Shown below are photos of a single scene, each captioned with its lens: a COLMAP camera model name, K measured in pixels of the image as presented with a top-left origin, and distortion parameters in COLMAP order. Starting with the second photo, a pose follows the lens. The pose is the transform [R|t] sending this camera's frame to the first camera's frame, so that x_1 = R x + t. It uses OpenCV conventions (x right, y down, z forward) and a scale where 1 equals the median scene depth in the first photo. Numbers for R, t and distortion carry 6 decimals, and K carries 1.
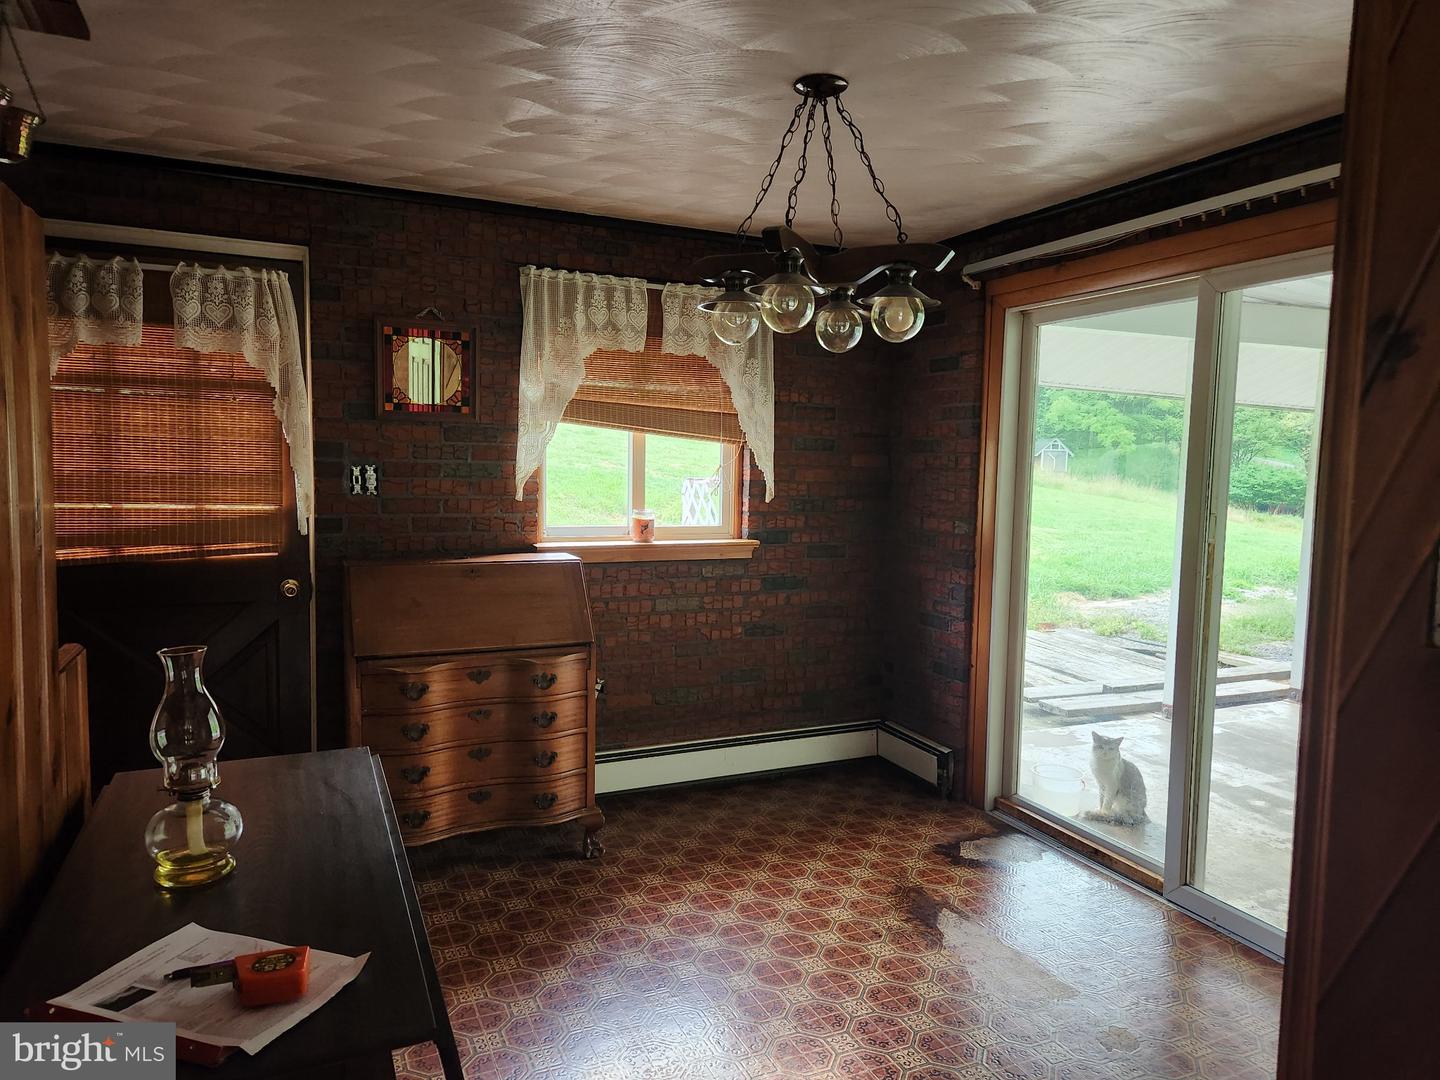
lens RADIAL K [[966.2, 0, 719.7], [0, 966.2, 538.8], [0, 0, 1]] dist [0.068749, -0.047947]
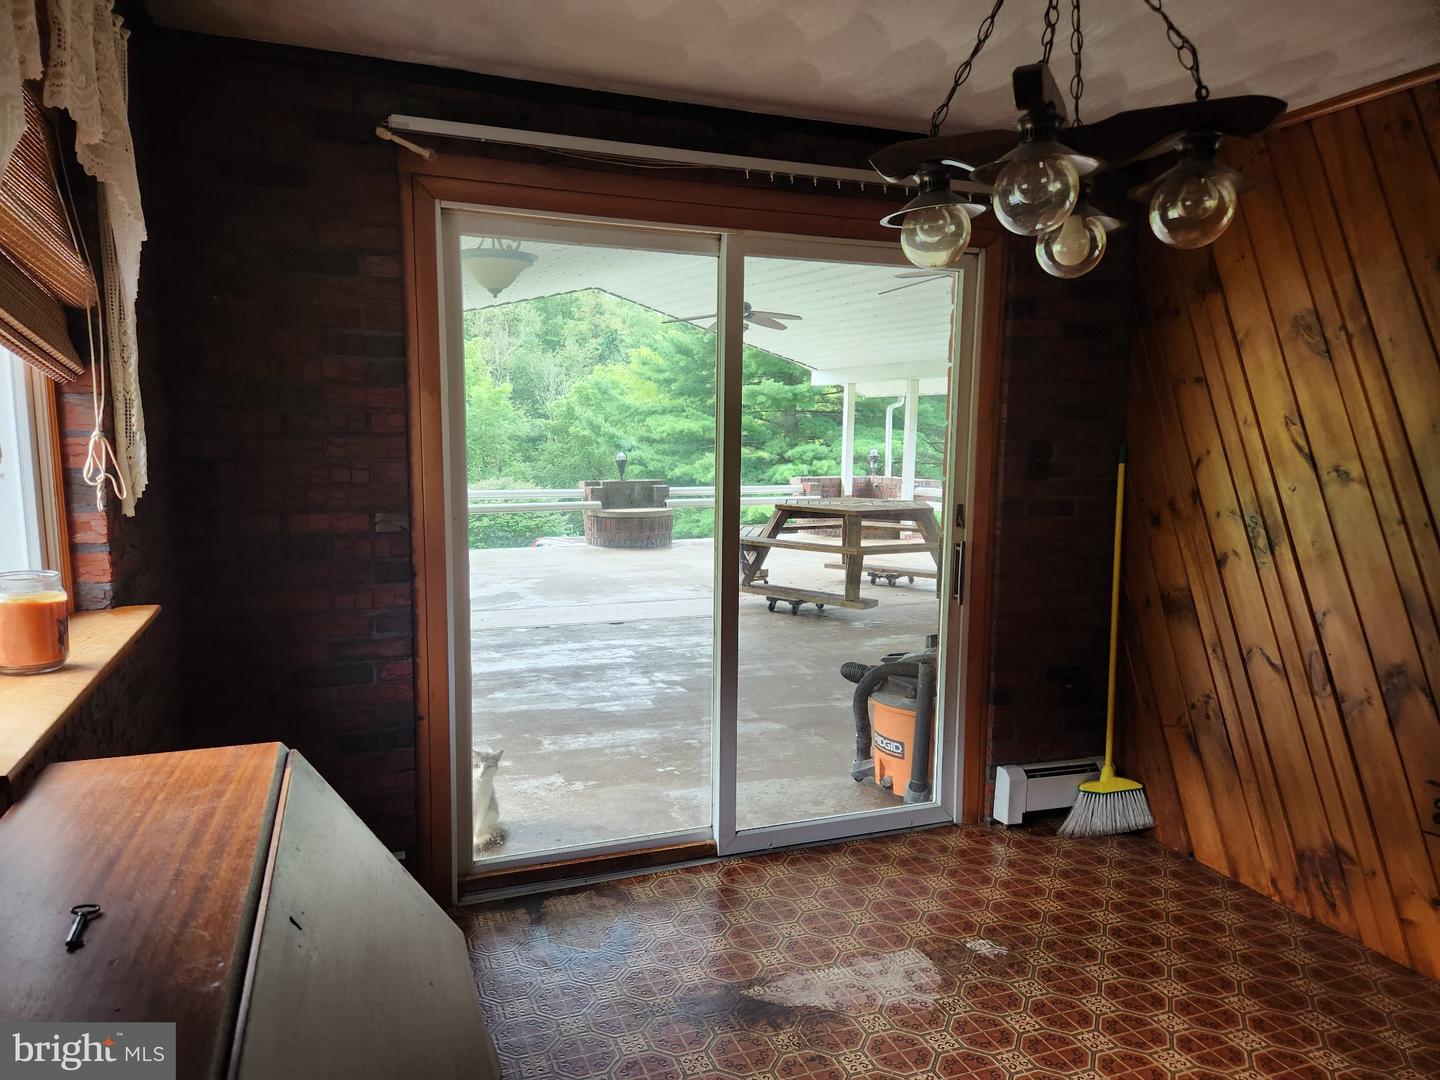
lens RADIAL K [[966.2, 0, 718.7], [0, 966.2, 542.5], [0, 0, 1]] dist [0.068749, -0.047947]
pose [[0.057518, -0.135673, 0.989083, -0.394867], [0.070212, 0.988819, 0.131553, -0.069137], [-0.995872, 0.061879, 0.066401, 0.732434]]
